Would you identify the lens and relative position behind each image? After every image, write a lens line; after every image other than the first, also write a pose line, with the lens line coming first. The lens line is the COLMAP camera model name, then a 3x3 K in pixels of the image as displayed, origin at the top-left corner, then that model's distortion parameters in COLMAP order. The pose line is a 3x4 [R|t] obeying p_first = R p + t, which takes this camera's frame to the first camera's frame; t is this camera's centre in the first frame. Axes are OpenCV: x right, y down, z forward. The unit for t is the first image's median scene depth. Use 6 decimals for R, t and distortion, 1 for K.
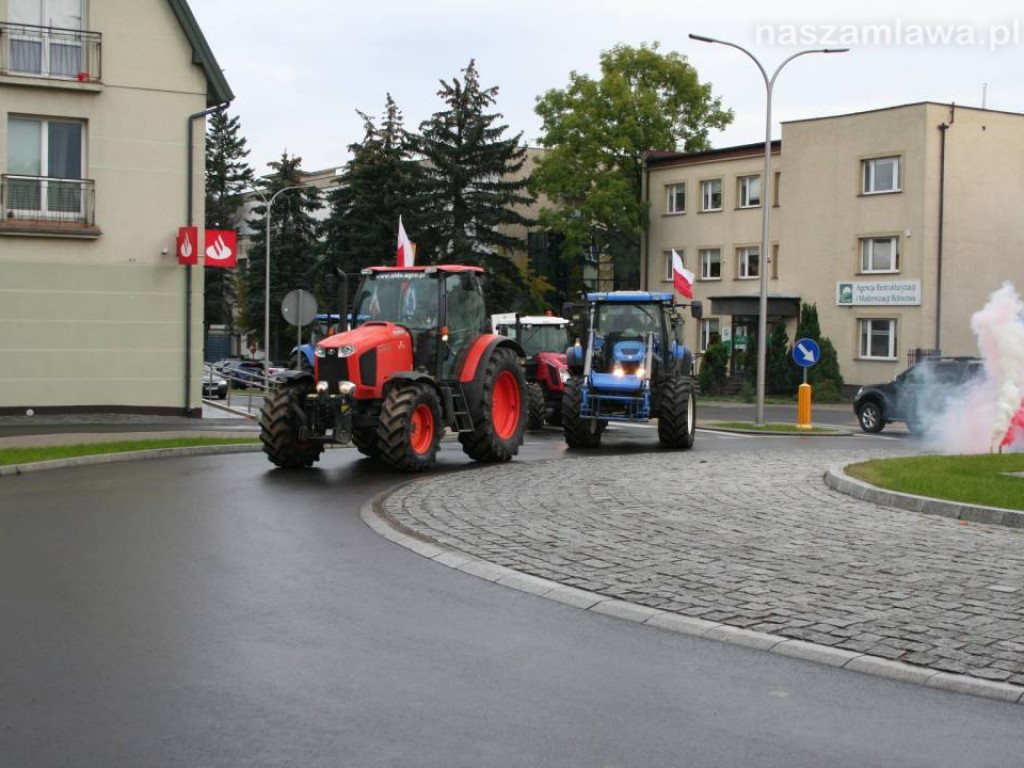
lens RADIAL K [[1806.4, 0, 512.0], [0, 1806.4, 384.0], [0, 0, 1]] dist [-0.005307, 0.095081]
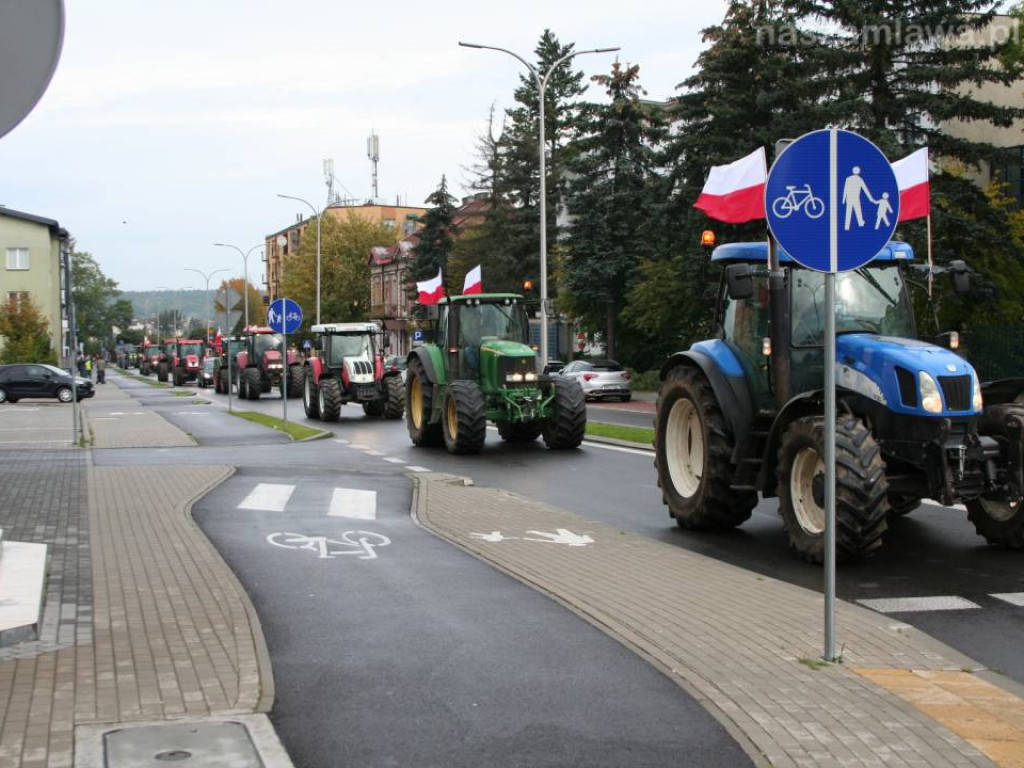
lens RADIAL K [[1806.4, 0, 512.0], [0, 1806.4, 384.0], [0, 0, 1]] dist [-0.005307, 0.095081]
pose [[0.976963, -0.017687, -0.212676, -0.023916], [0.019121, 0.999806, 0.004689, -0.008934], [0.212552, -0.008648, 0.977111, 0.394608]]
